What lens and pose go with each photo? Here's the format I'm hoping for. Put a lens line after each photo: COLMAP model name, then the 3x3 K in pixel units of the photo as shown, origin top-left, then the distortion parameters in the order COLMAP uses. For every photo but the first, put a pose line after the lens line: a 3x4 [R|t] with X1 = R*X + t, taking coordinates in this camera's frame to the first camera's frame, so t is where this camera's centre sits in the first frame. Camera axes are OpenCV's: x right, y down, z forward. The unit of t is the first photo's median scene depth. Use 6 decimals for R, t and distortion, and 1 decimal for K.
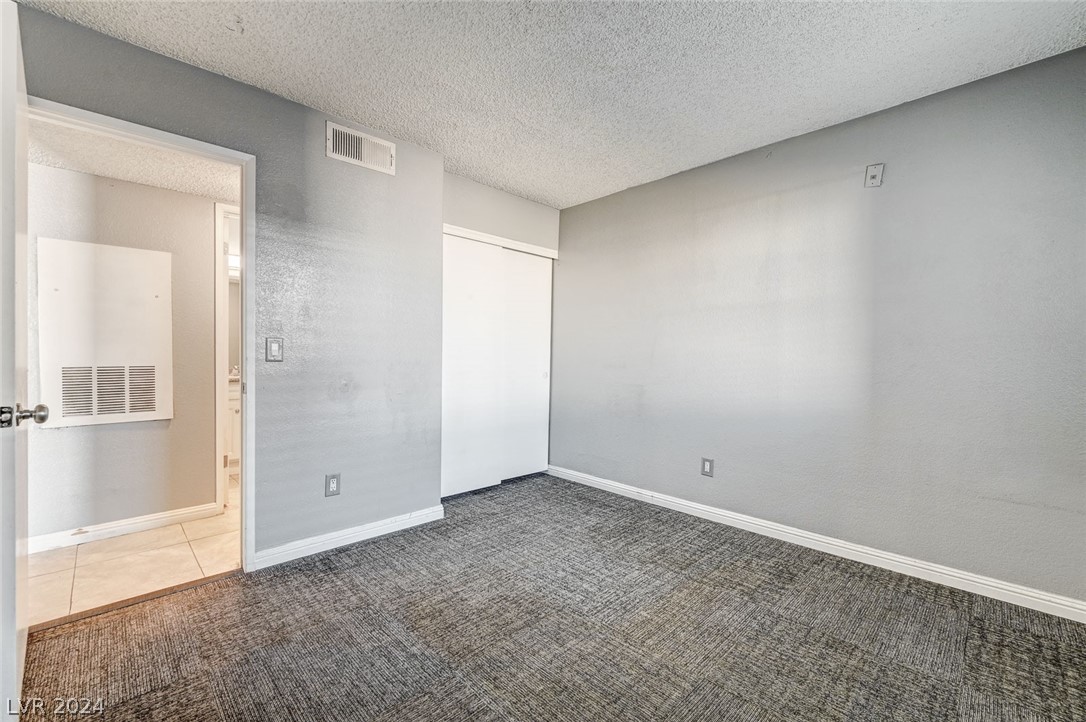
lens RADIAL K [[442.7, 0, 536.8], [0, 442.7, 361.3], [0, 0, 1]] dist [0.000724, 0.000487]
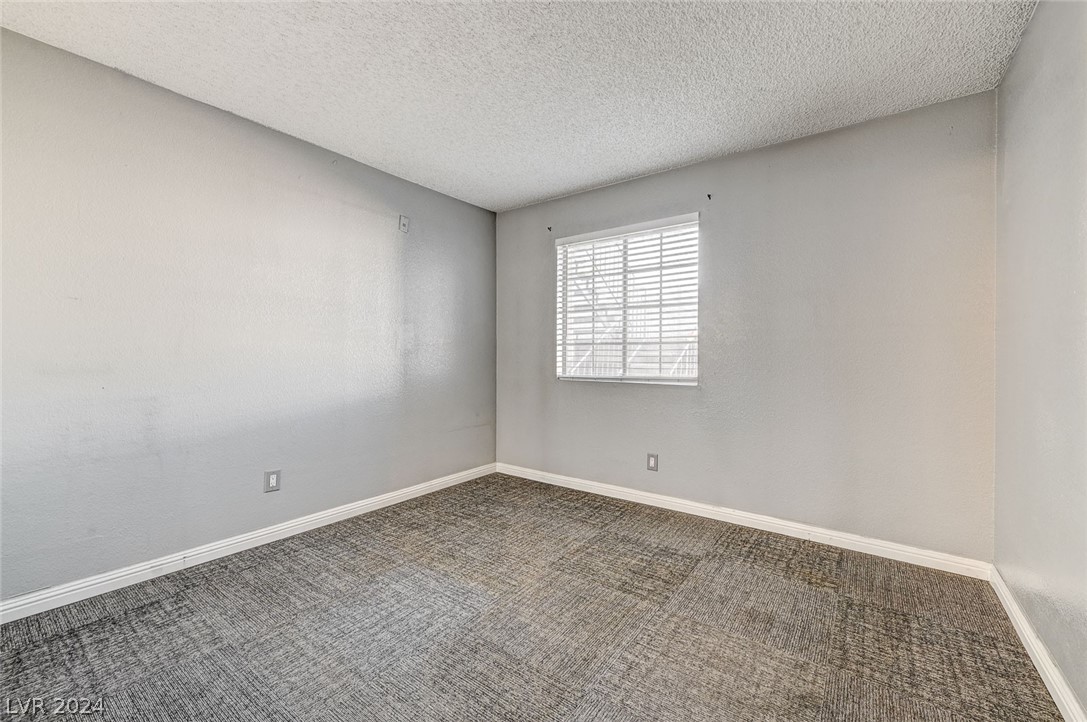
lens RADIAL K [[443.1, 0, 539.1], [0, 443.1, 357.4], [0, 0, 1]] dist [0.000724, 0.000487]
pose [[-0.156756, -0.015794, 0.987511, -0.637386], [0.006190, 0.999837, 0.016974, -0.015782], [-0.987618, 0.008773, -0.156632, 0.726197]]
